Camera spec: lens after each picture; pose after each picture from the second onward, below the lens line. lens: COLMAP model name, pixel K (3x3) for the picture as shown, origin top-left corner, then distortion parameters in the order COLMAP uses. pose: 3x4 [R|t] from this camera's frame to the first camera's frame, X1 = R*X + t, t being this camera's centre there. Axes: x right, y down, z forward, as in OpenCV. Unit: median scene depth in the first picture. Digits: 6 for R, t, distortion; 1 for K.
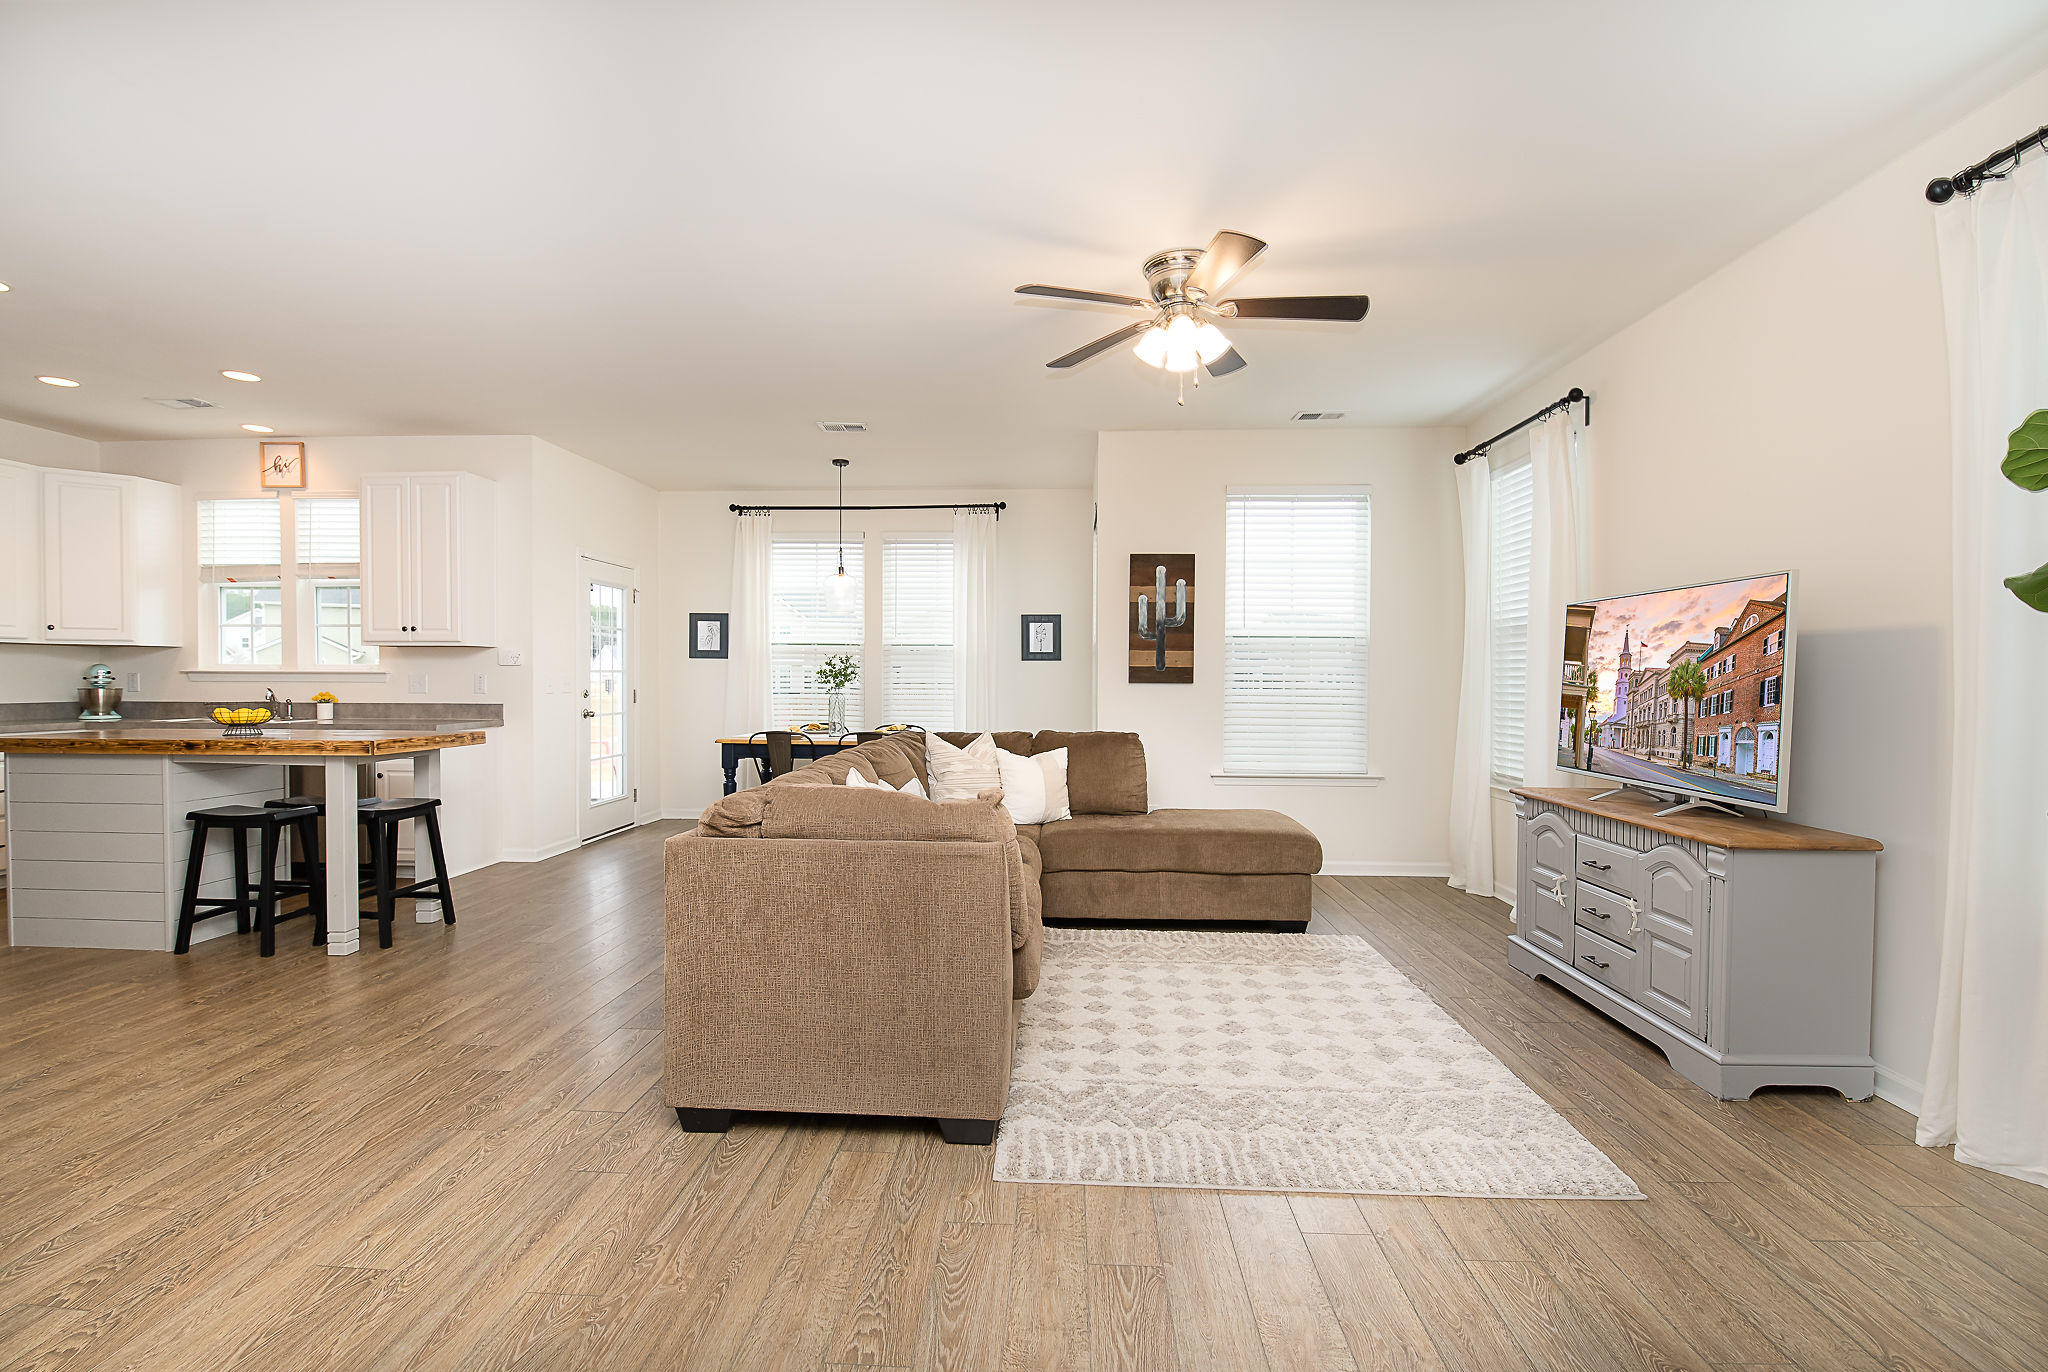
lens RADIAL K [[884.2, 0, 1007.6], [0, 884.2, 694.8], [0, 0, 1]] dist [-0.002806, -0.009044]
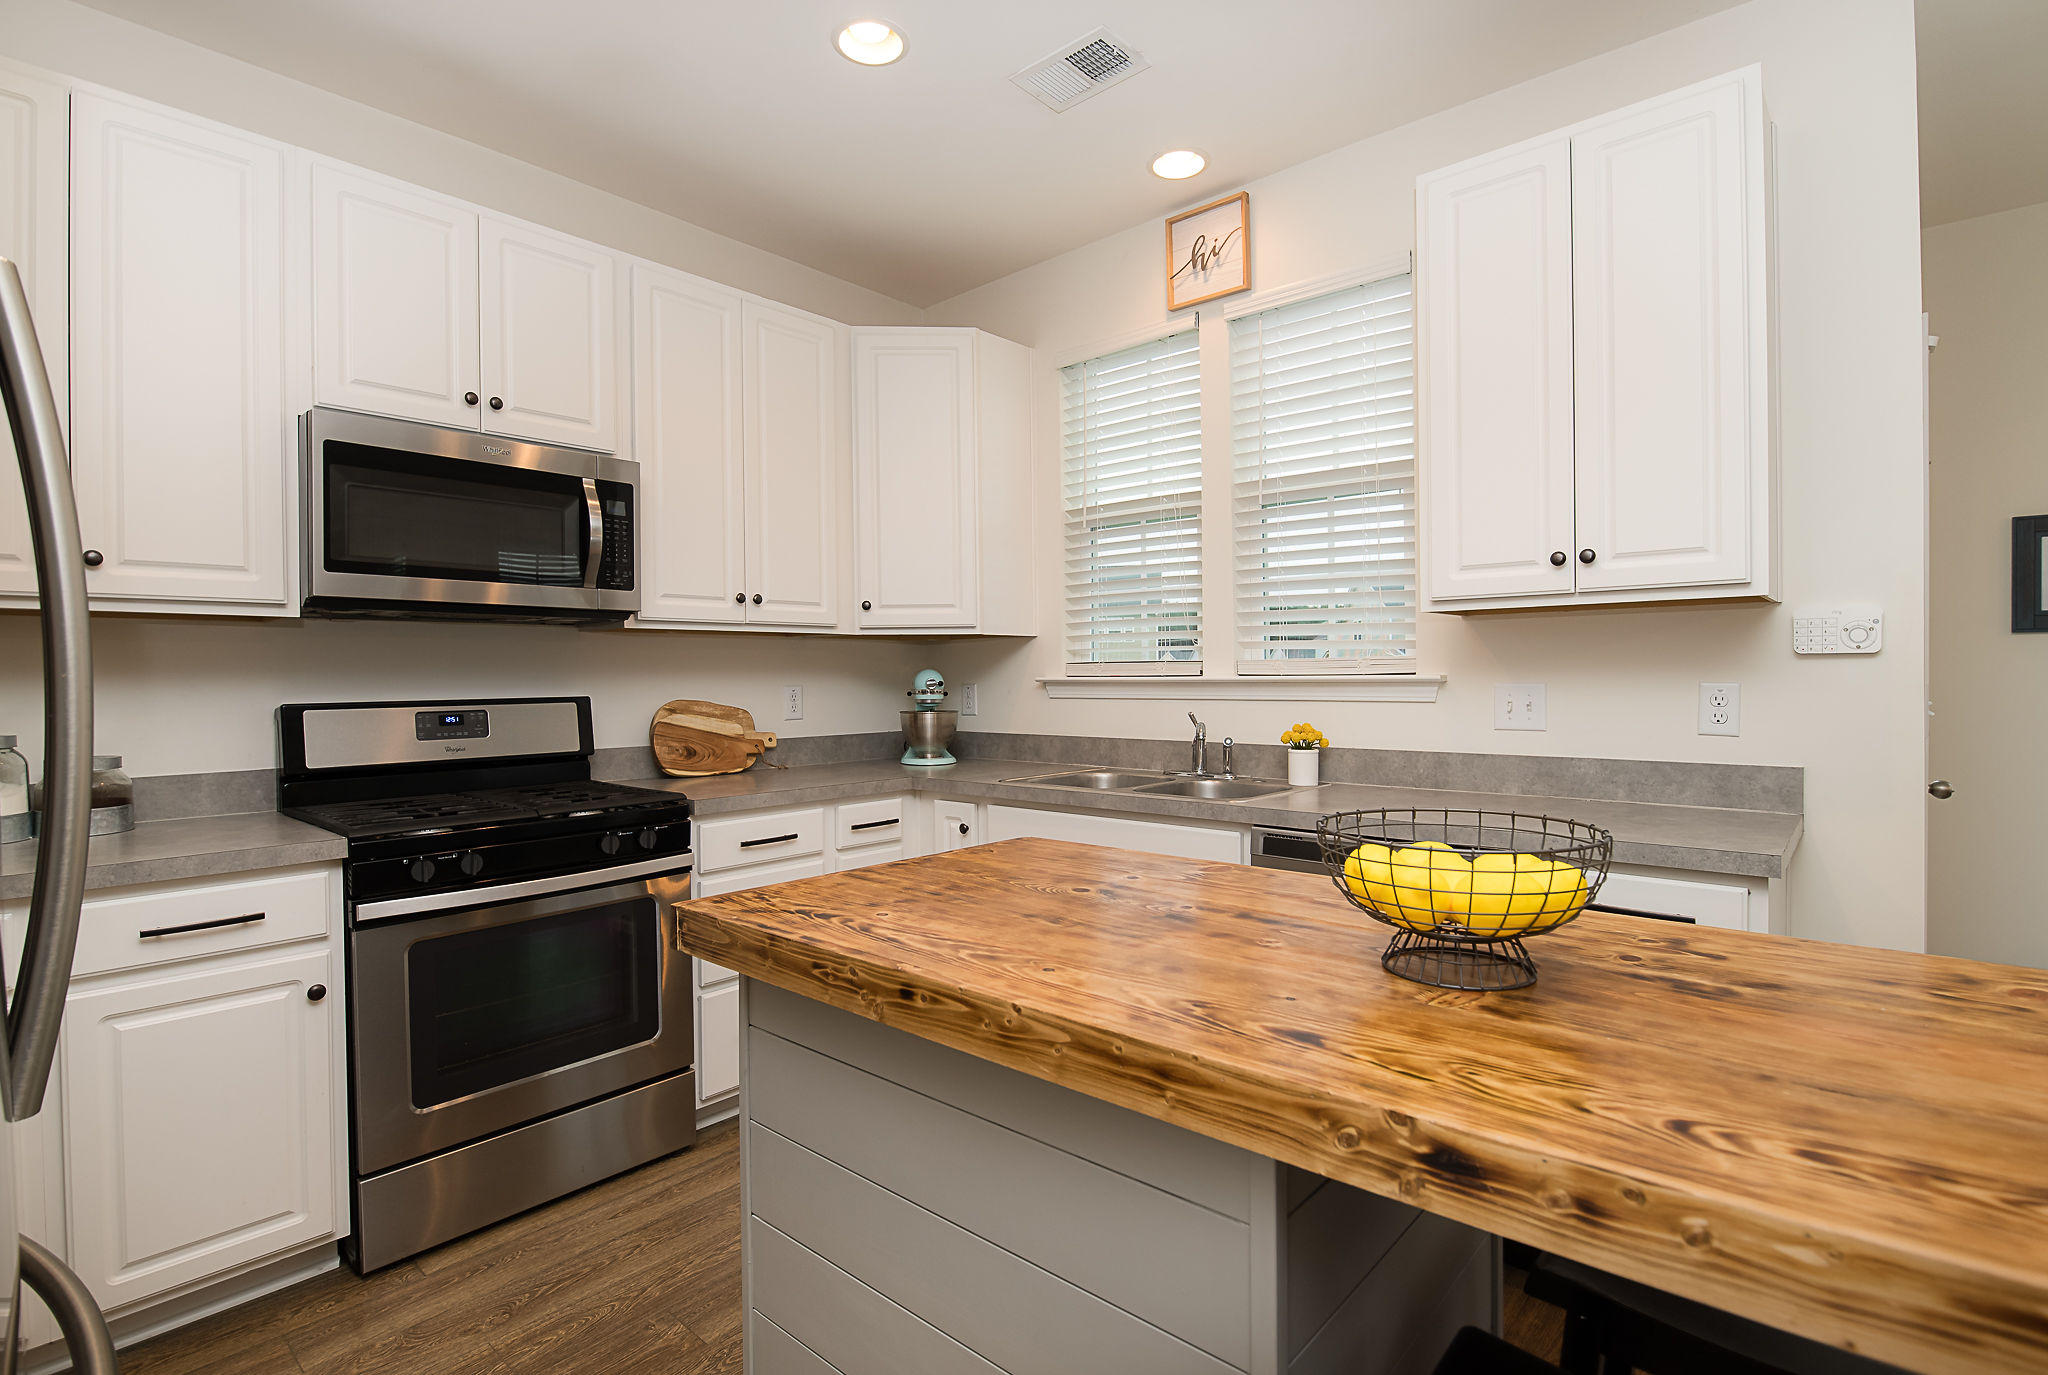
lens RADIAL K [[959.4, 0, 1024.0], [0, 959.4, 687.5], [0, 0, 1]] dist [-0.000368, -0.008341]
pose [[0.782479, -0.004751, -0.622658, -0.618787], [-0.001955, 0.999947, -0.010087, -0.017959], [0.622673, 0.009110, 0.782429, 0.563571]]
